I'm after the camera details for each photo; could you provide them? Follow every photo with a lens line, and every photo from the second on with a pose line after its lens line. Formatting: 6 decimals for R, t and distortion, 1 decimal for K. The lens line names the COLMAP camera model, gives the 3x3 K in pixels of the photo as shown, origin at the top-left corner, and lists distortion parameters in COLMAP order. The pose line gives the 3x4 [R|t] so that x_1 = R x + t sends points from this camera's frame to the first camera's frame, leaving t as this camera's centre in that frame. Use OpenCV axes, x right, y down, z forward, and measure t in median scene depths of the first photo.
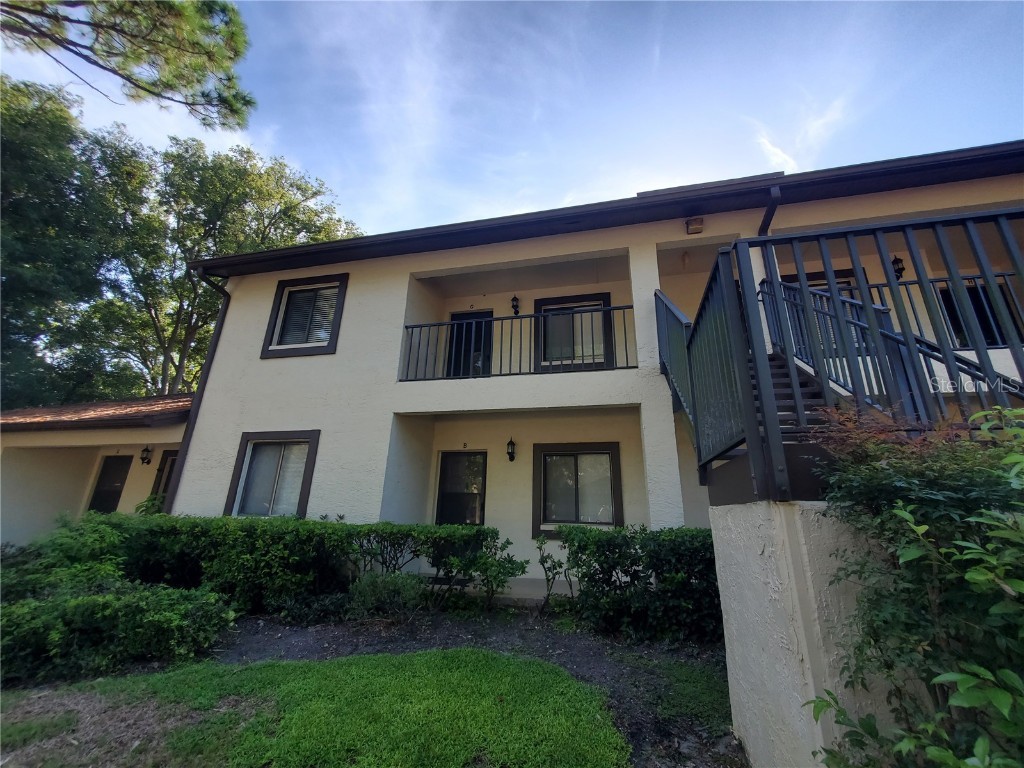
lens RADIAL K [[415.7, 0, 512.0], [0, 415.7, 384.0], [0, 0, 1]] dist [0.001635, 0.000068]
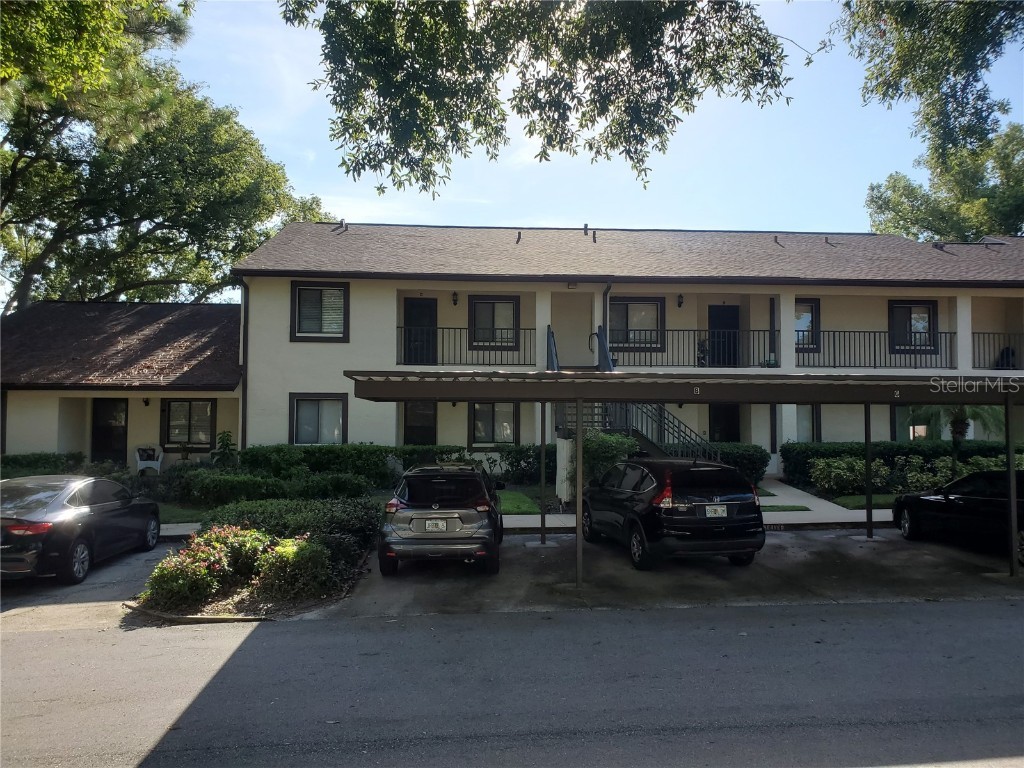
lens RADIAL K [[781.3, 0, 512.0], [0, 781.3, 384.0], [0, 0, 1]] dist [-0.001227, -0.000120]
pose [[0.946417, -0.003186, 0.322931, -0.811005], [-0.076966, 0.968913, 0.235124, -0.669483], [-0.313642, -0.247380, 0.916751, -1.938904]]
